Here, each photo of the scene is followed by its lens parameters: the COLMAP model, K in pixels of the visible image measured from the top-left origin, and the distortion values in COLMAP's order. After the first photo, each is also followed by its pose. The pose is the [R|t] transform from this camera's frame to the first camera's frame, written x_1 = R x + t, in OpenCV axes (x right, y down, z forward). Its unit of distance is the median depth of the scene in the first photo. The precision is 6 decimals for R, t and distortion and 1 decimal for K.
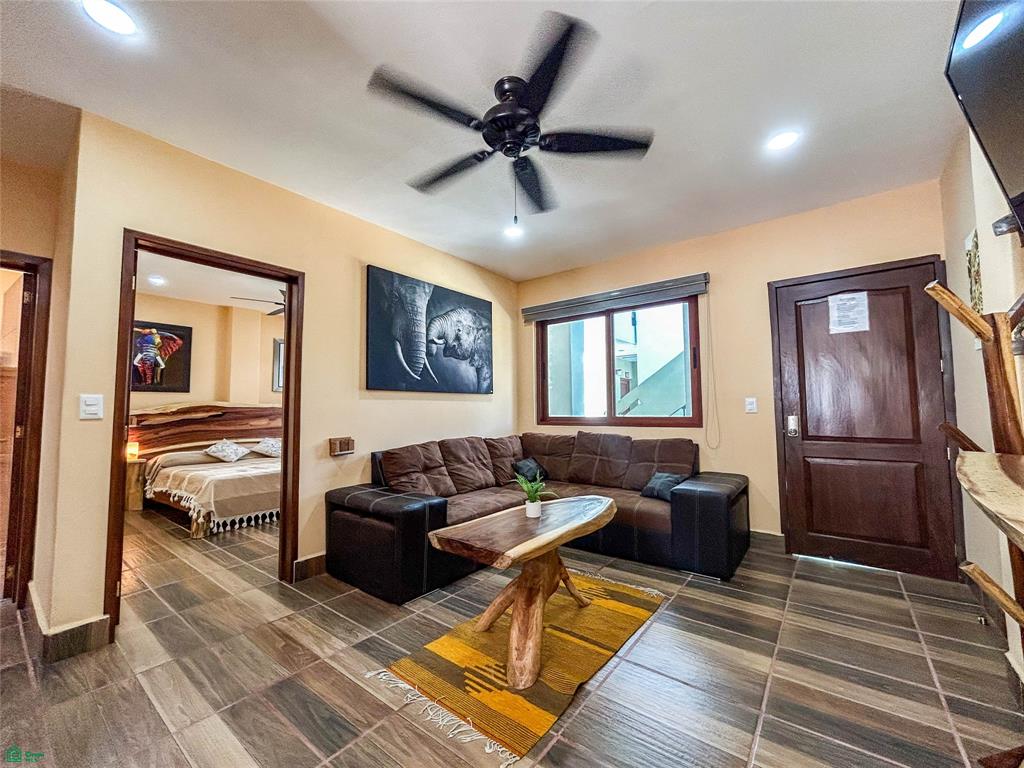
lens RADIAL K [[416.3, 0, 513.7], [0, 416.3, 385.3], [0, 0, 1]] dist [-0.001461, -0.000035]
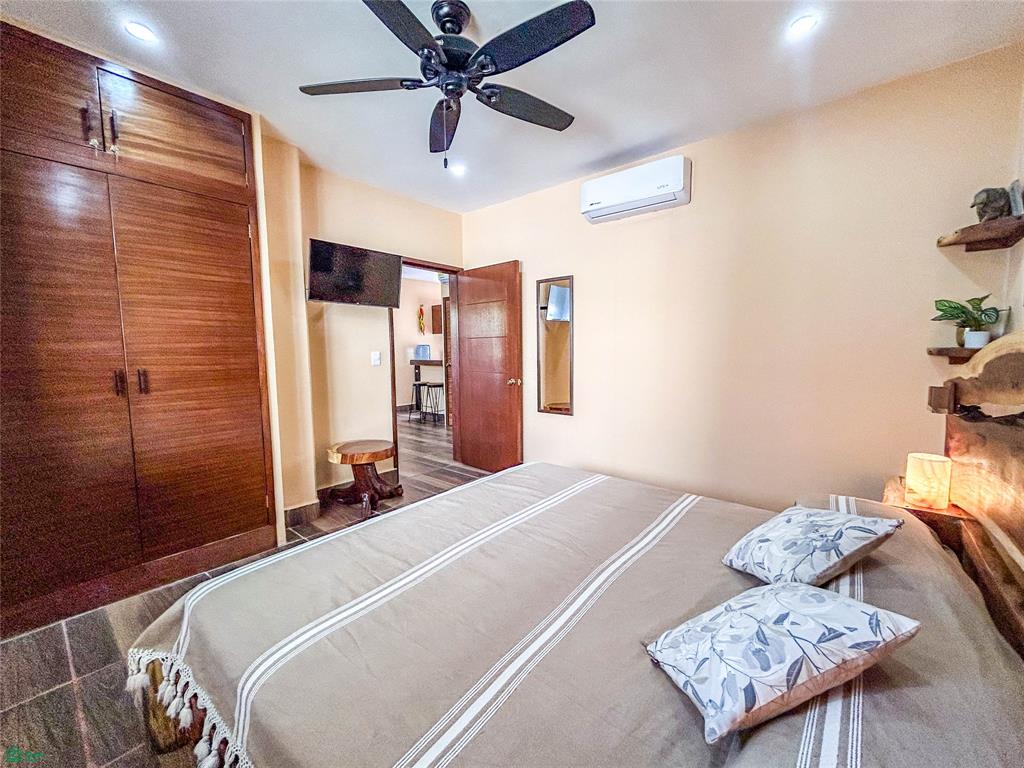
lens RADIAL K [[416.3, 0, 513.7], [0, 416.3, 385.3], [0, 0, 1]] dist [-0.001461, -0.000035]
pose [[-0.998669, 0.016324, 0.048934, -0.761487], [0.017664, 0.999477, 0.027088, 0.080617], [-0.048466, 0.027917, -0.998435, 1.766011]]
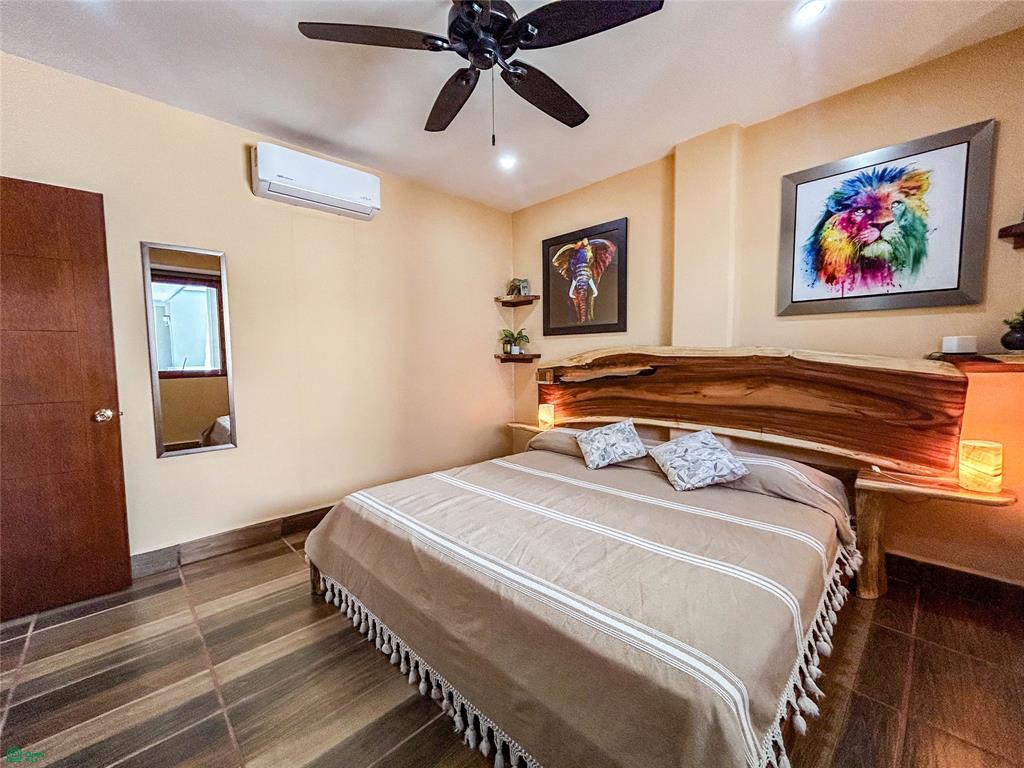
lens RADIAL K [[416.3, 0, 513.7], [0, 416.3, 385.3], [0, 0, 1]] dist [-0.001461, -0.000035]
pose [[-0.144513, 0.082455, -0.986061, -0.244687], [0.069503, 0.994907, 0.073009, 0.058105], [0.987059, -0.057984, -0.149508, 1.368170]]
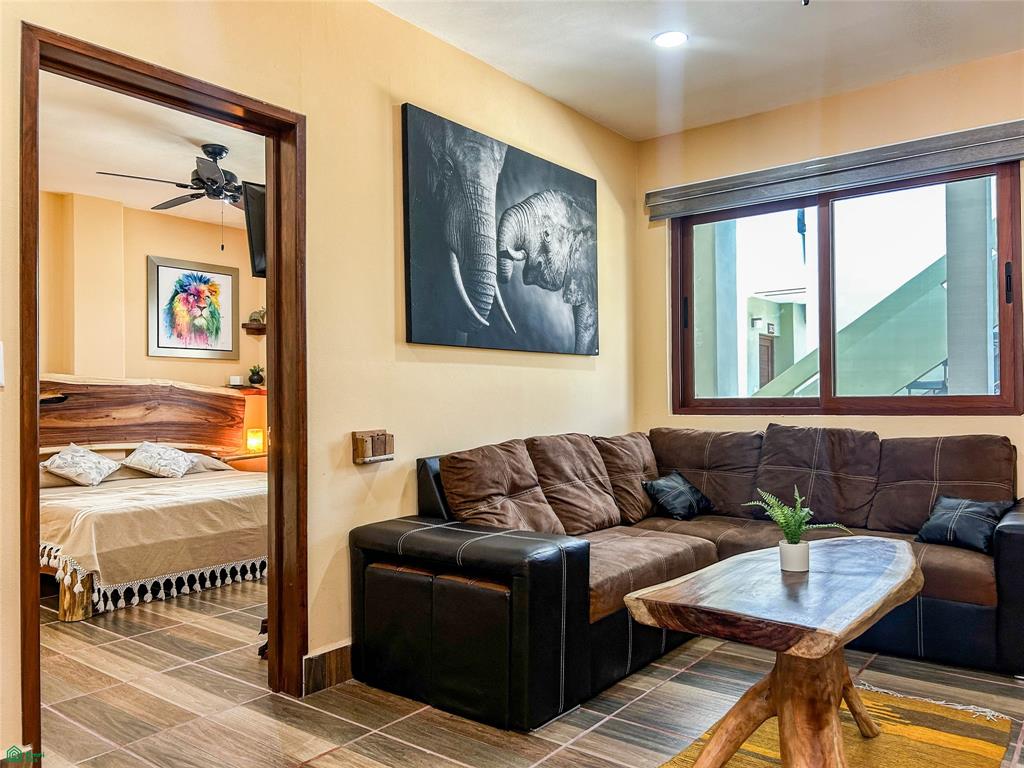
lens RADIAL K [[774.2, 0, 507.2], [0, 774.2, 391.7], [0, 0, 1]] dist [0.067397, -0.085714]
pose [[0.999945, -0.001853, -0.010369, -0.183208], [0.002356, 0.998808, 0.048756, 0.021836], [0.010266, -0.048777, 0.998757, 0.001958]]
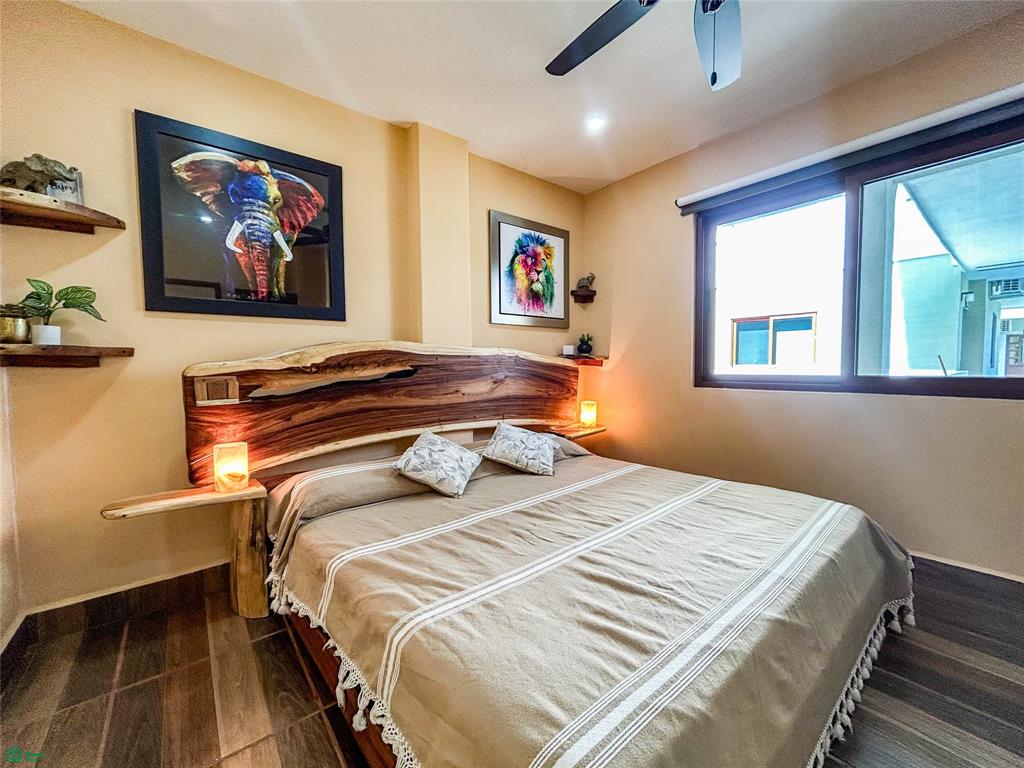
lens RADIAL K [[416.3, 0, 513.7], [0, 416.3, 385.3], [0, 0, 1]] dist [-0.001461, -0.000035]
pose [[0.972760, 0.009925, -0.231601, -0.747075], [0.015789, 0.993926, 0.108913, 0.058508], [0.231275, -0.109603, 0.966695, 0.900589]]
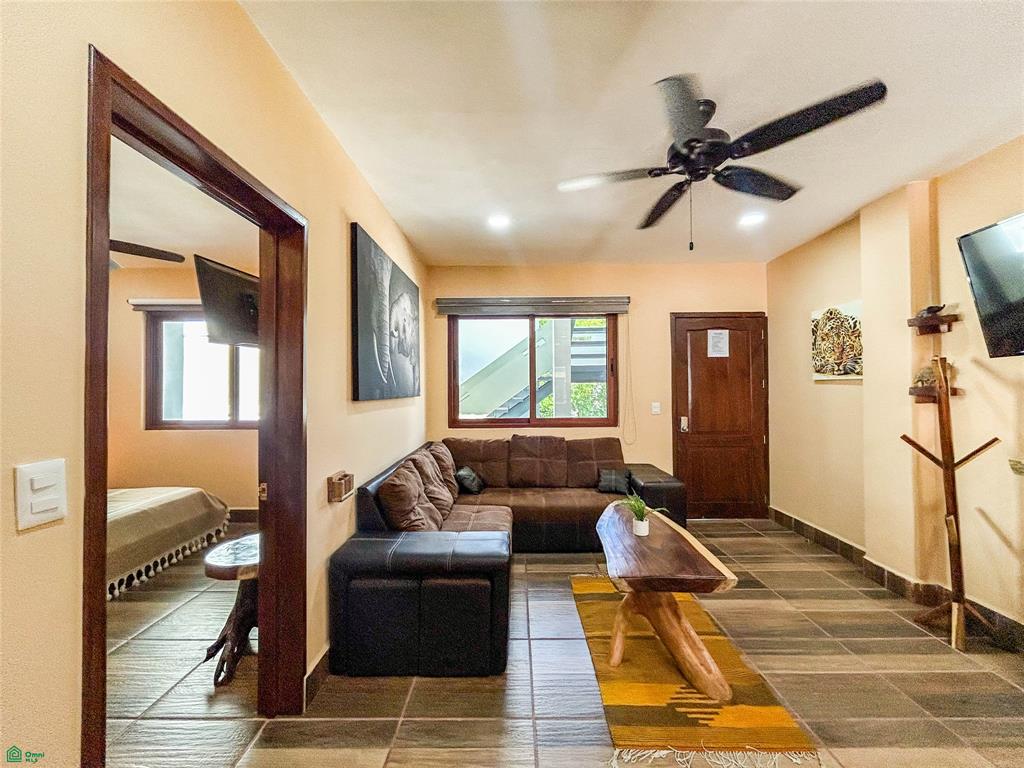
lens RADIAL K [[416.3, 0, 513.7], [0, 416.3, 385.3], [0, 0, 1]] dist [-0.001461, -0.000035]
pose [[0.793300, 0.010697, 0.608737, -0.487224], [-0.036686, 0.998869, 0.030256, -0.040191], [-0.607725, -0.046334, 0.792795, 0.235325]]
